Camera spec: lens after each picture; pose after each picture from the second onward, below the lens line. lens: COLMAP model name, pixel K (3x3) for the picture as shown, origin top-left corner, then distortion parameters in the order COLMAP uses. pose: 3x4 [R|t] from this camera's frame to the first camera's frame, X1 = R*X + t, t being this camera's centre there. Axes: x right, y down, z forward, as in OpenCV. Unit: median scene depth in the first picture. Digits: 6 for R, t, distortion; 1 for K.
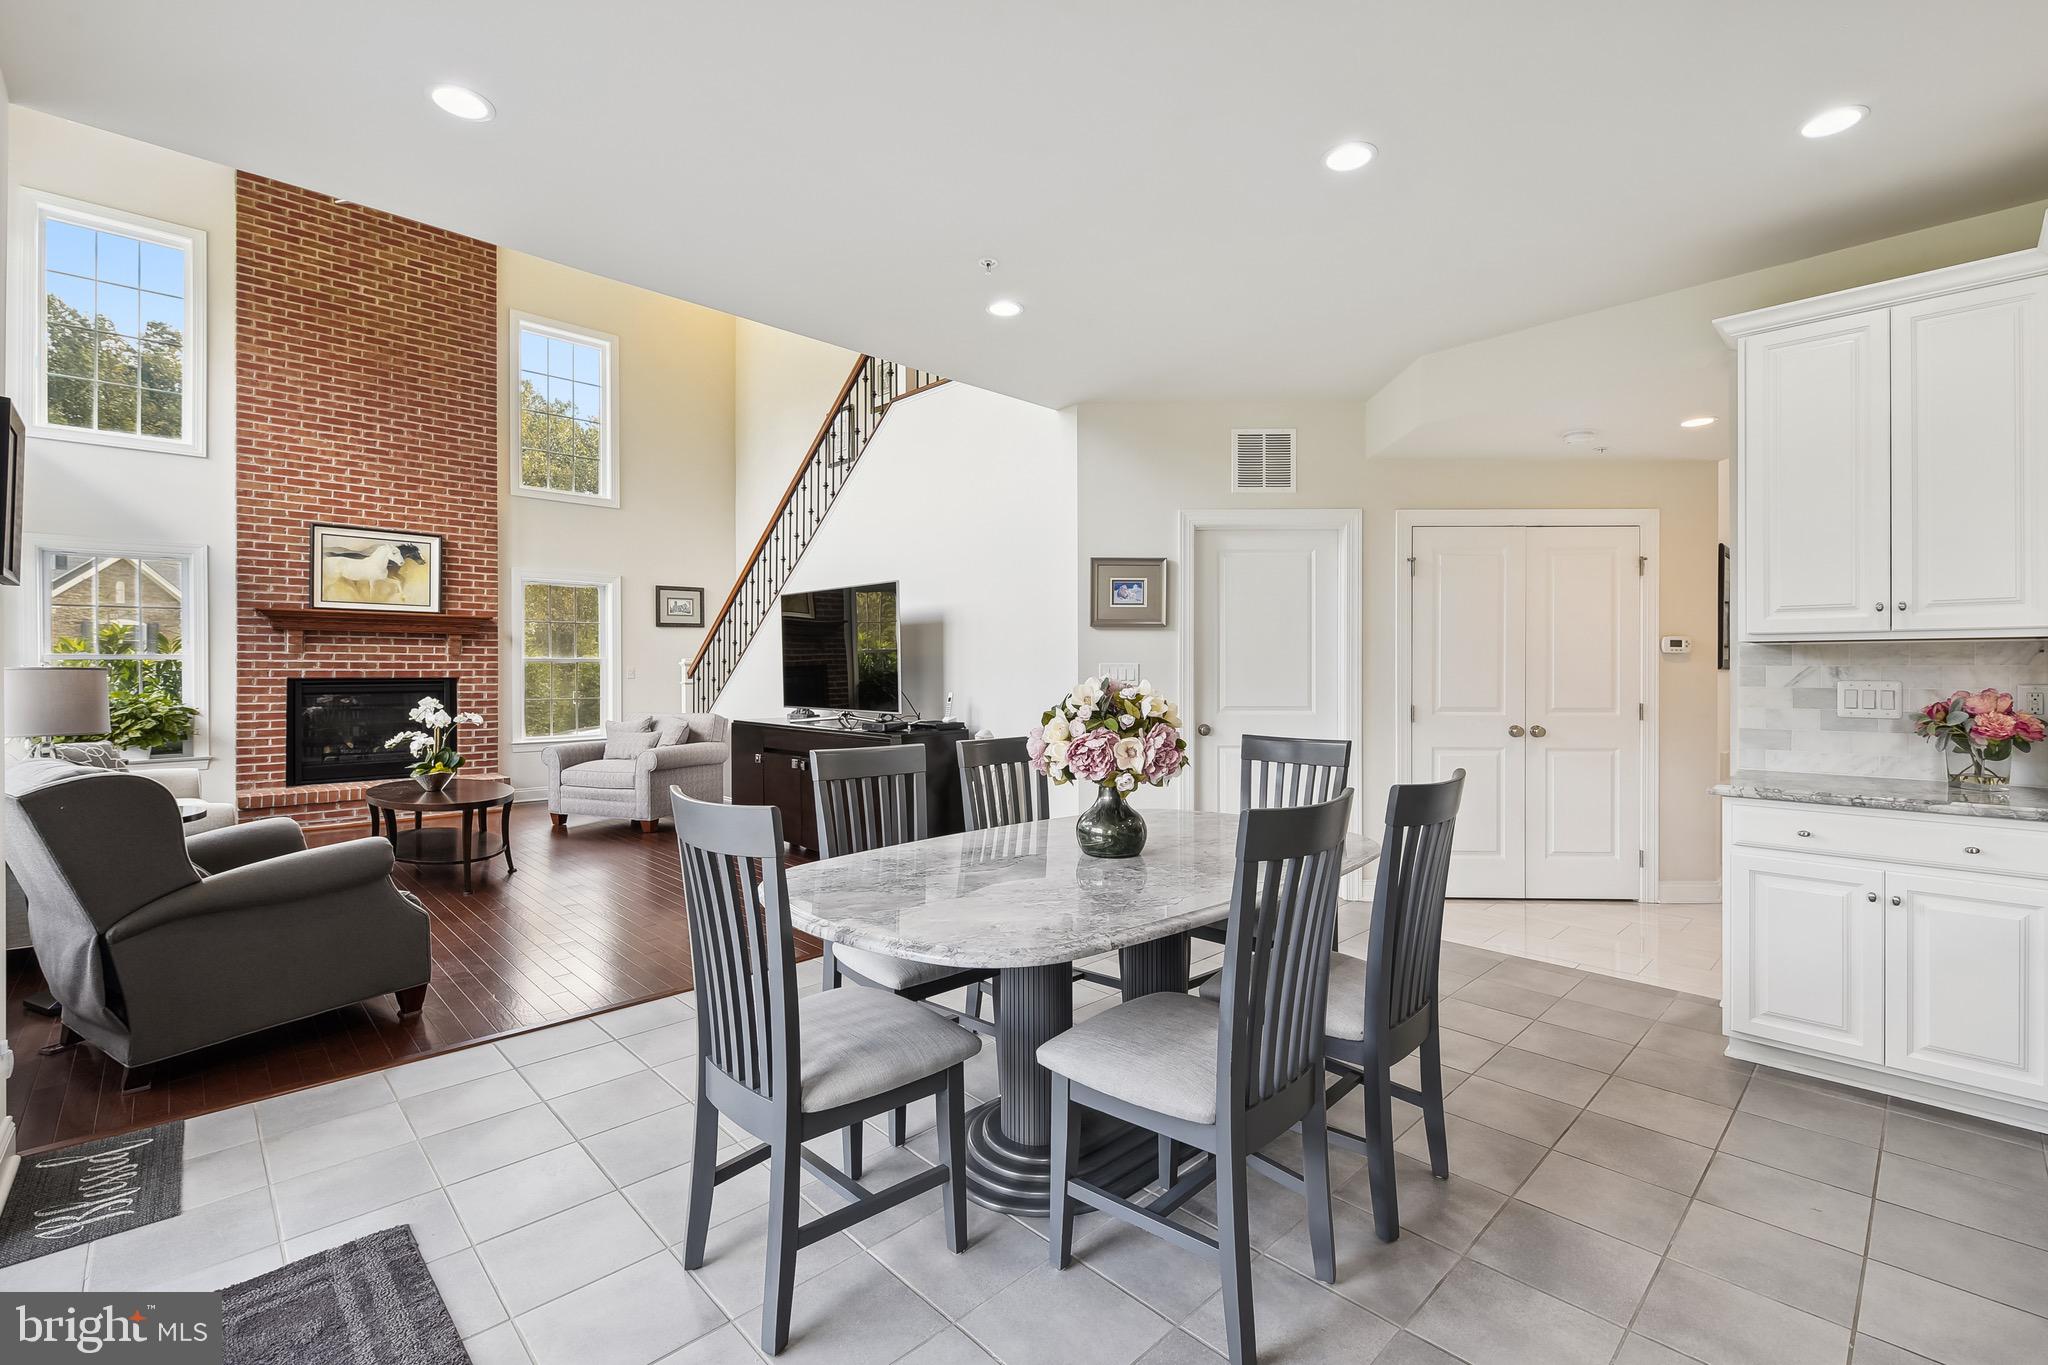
lens RADIAL K [[881.8, 0, 1034.6], [0, 881.8, 671.1], [0, 0, 1]] dist [0.018397, -0.012116]
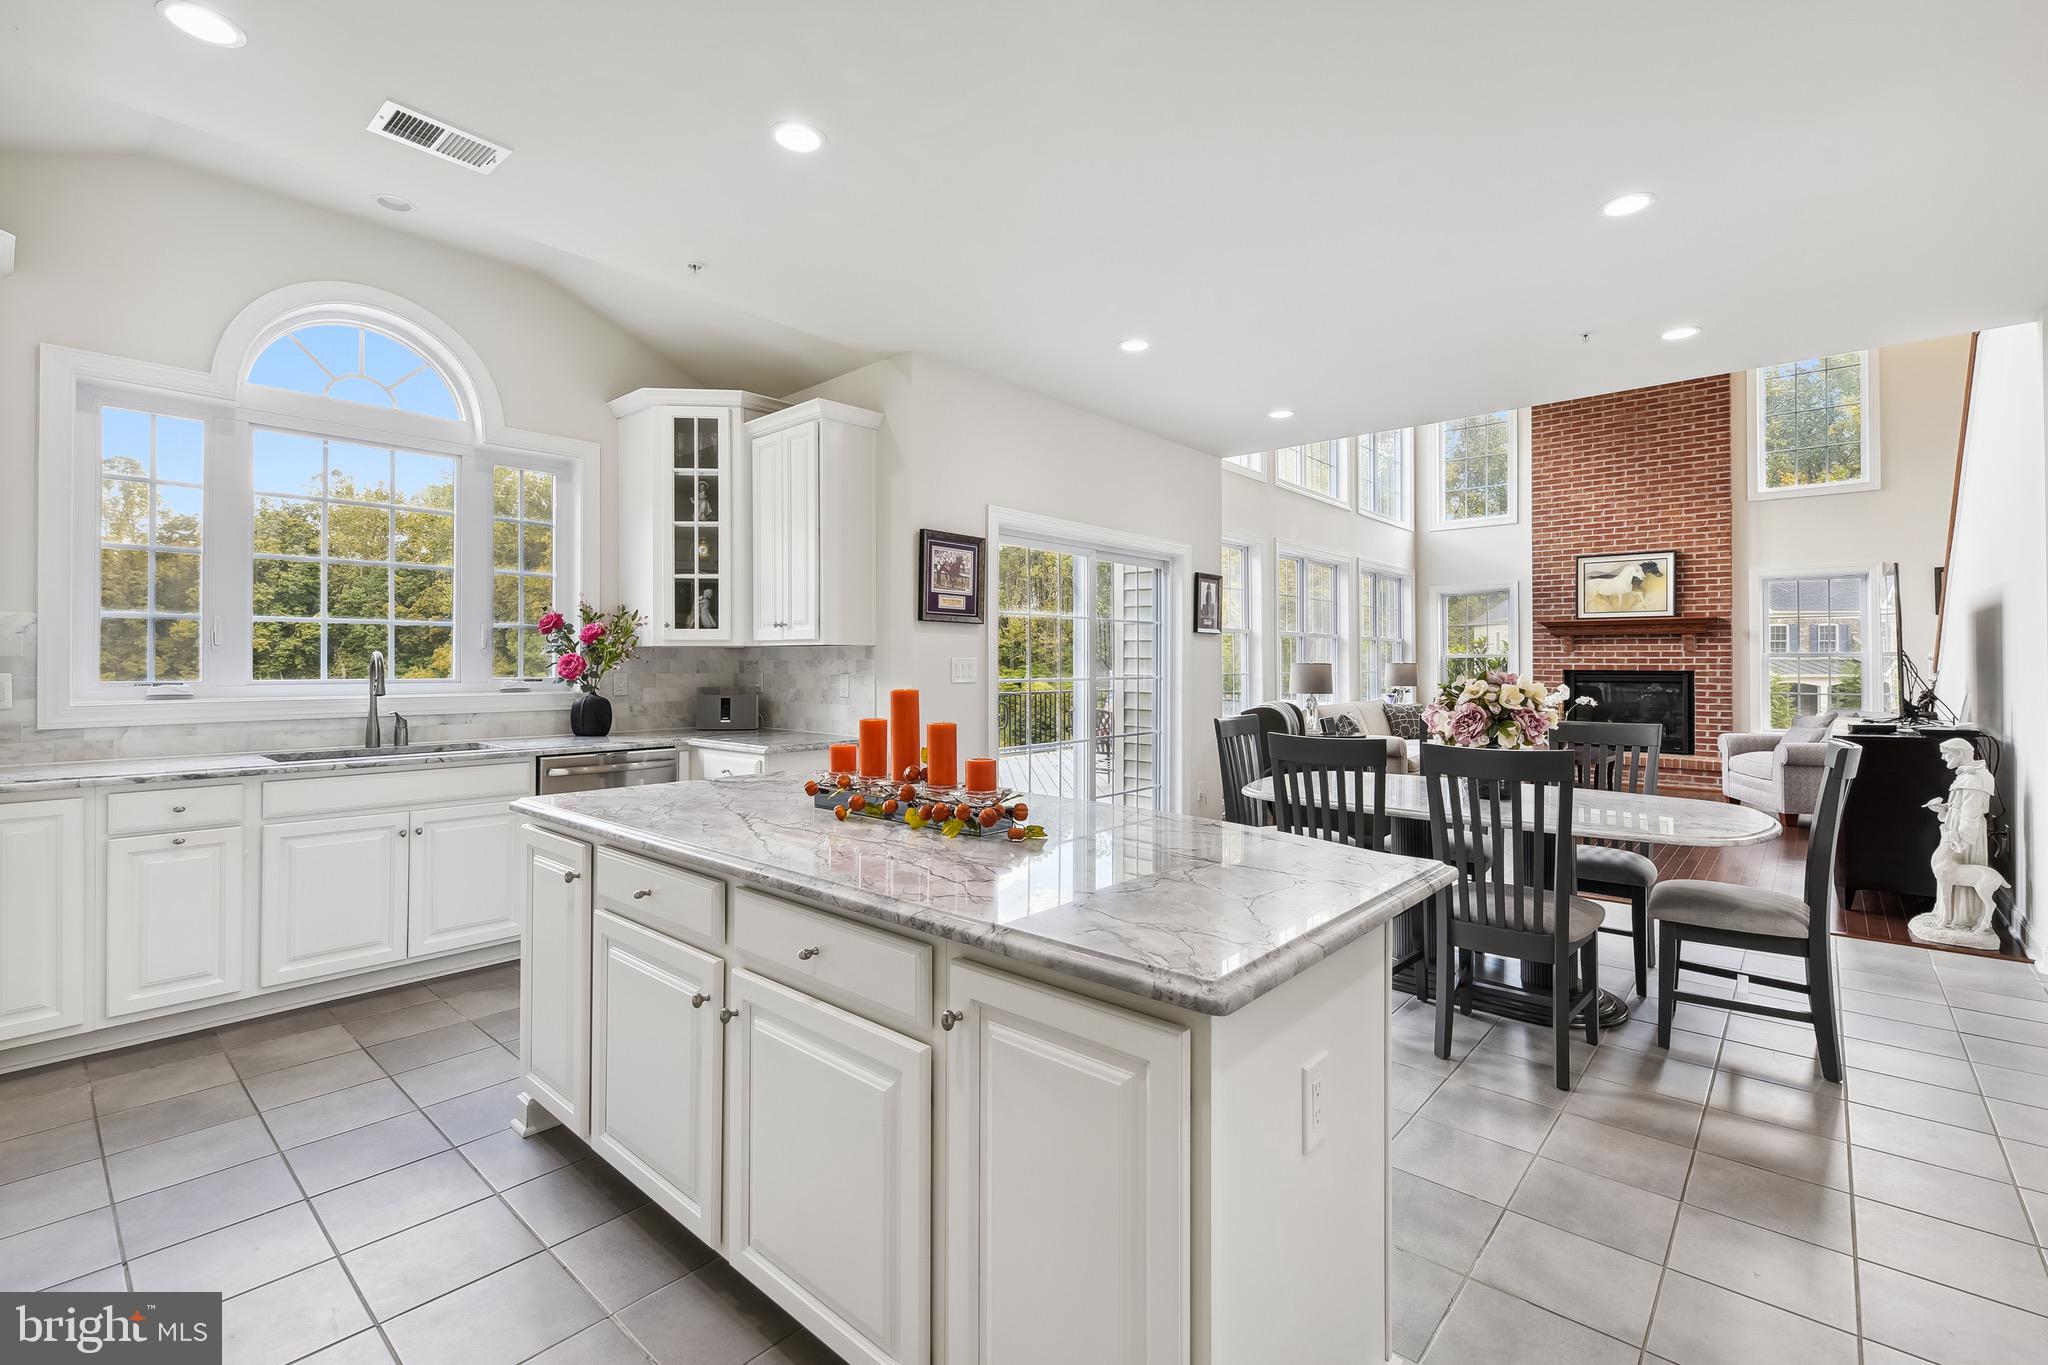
lens RADIAL K [[895.1, 0, 1036.1], [0, 895.1, 663.7], [0, 0, 1]] dist [0.009949, -0.007602]
pose [[0.079680, -0.000146, -0.996821, 0.490662], [-0.002710, 0.999996, -0.000363, 0.000705], [0.996817, 0.002731, 0.079679, 0.061648]]
